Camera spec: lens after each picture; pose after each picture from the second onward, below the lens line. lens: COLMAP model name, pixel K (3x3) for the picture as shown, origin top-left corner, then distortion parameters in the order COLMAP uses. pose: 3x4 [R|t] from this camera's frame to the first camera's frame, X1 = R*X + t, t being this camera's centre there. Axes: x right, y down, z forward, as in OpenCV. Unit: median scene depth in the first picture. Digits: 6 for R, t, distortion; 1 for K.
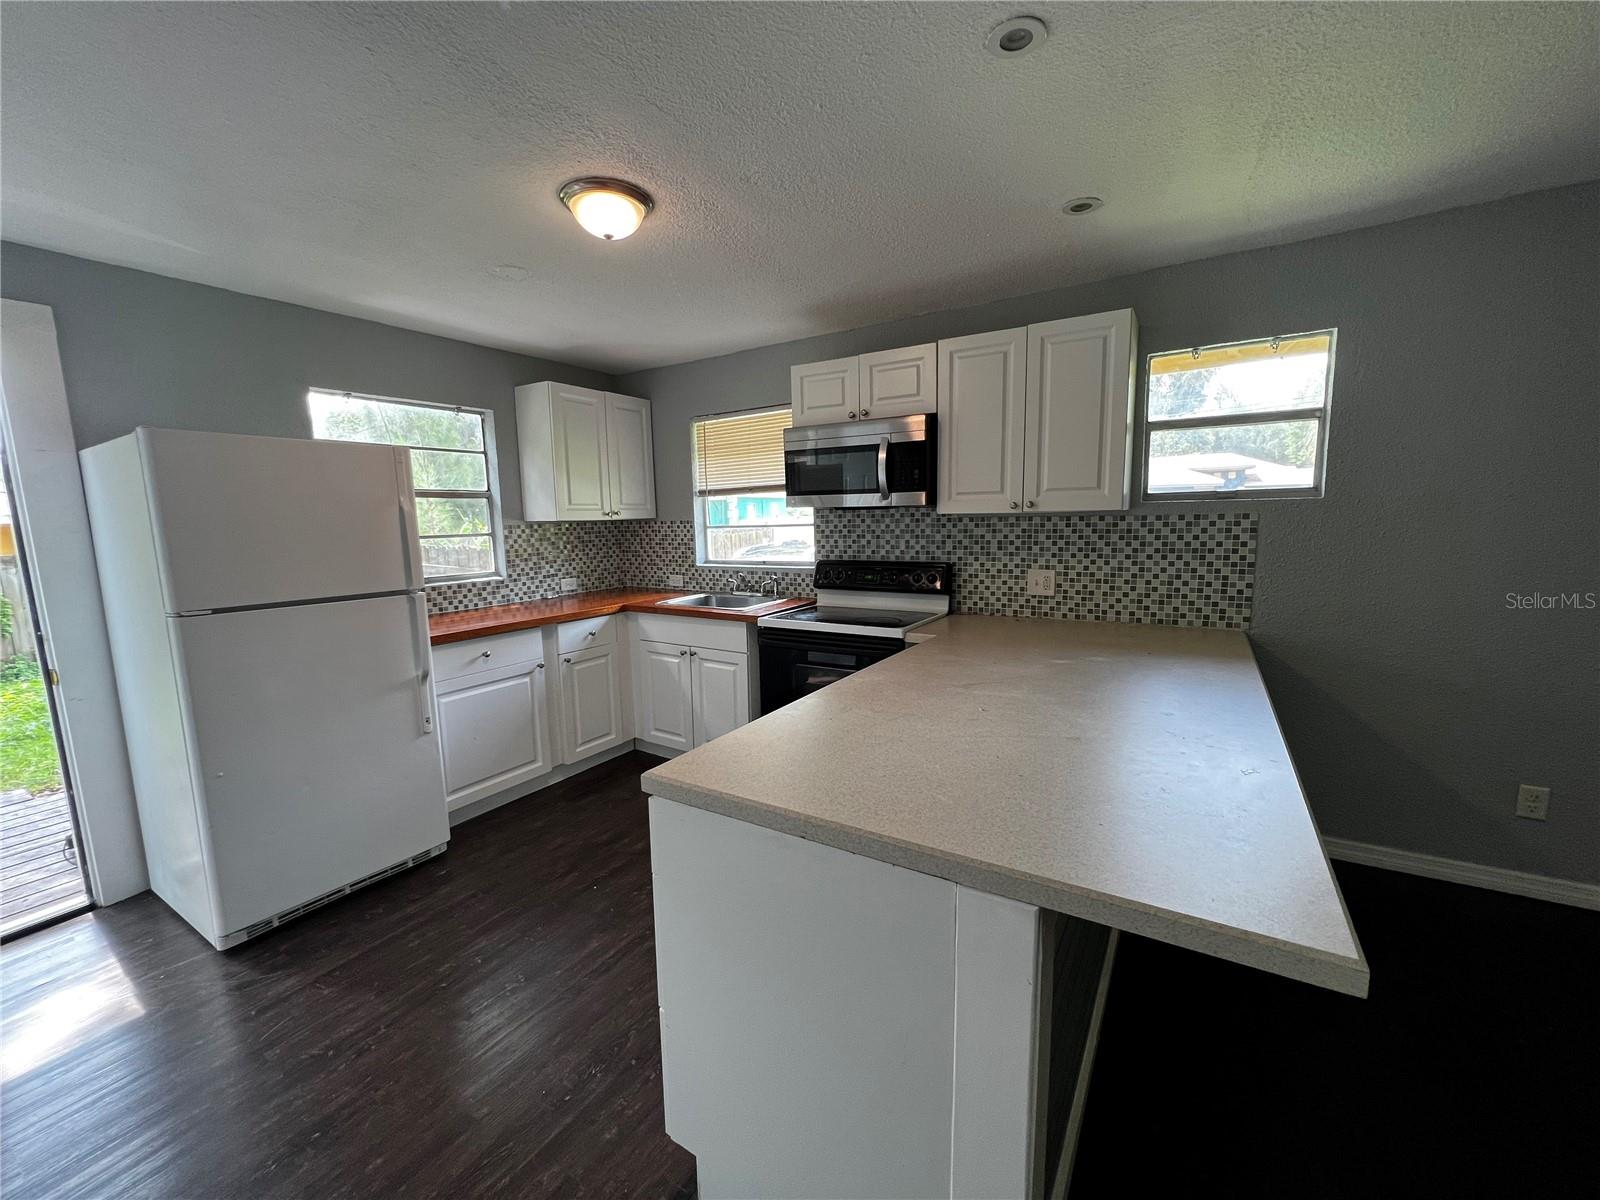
lens RADIAL K [[644.2, 0, 800.0], [0, 644.2, 600.0], [0, 0, 1]] dist [0.023347, -0.000014]
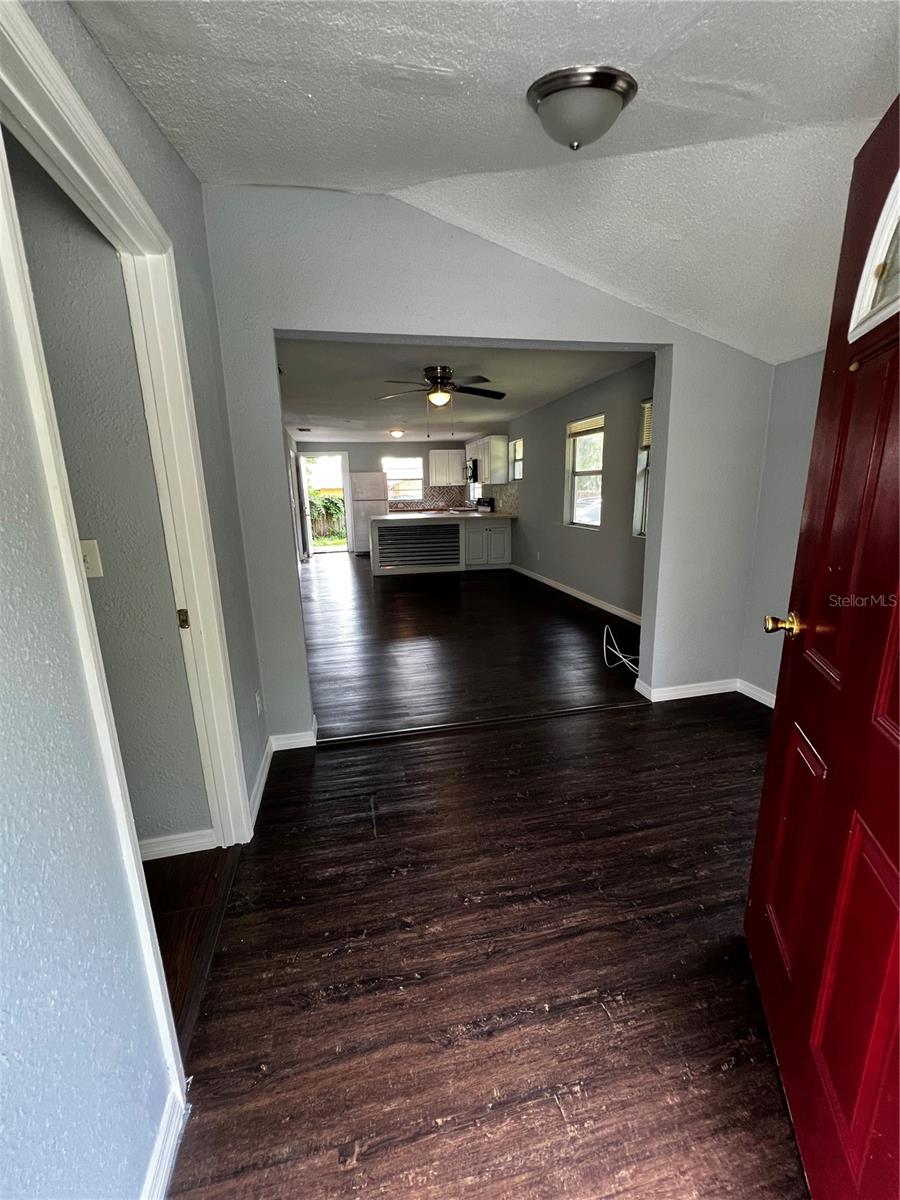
lens RADIAL K [[483.1, 0, 450.0], [0, 483.1, 600.0], [0, 0, 1]] dist [0.023347, -0.000014]
pose [[0.716980, 0.171719, -0.675613, 1.858533], [-0.088256, 0.983746, 0.156377, 0.093644], [0.691484, -0.052492, 0.720482, -1.100394]]
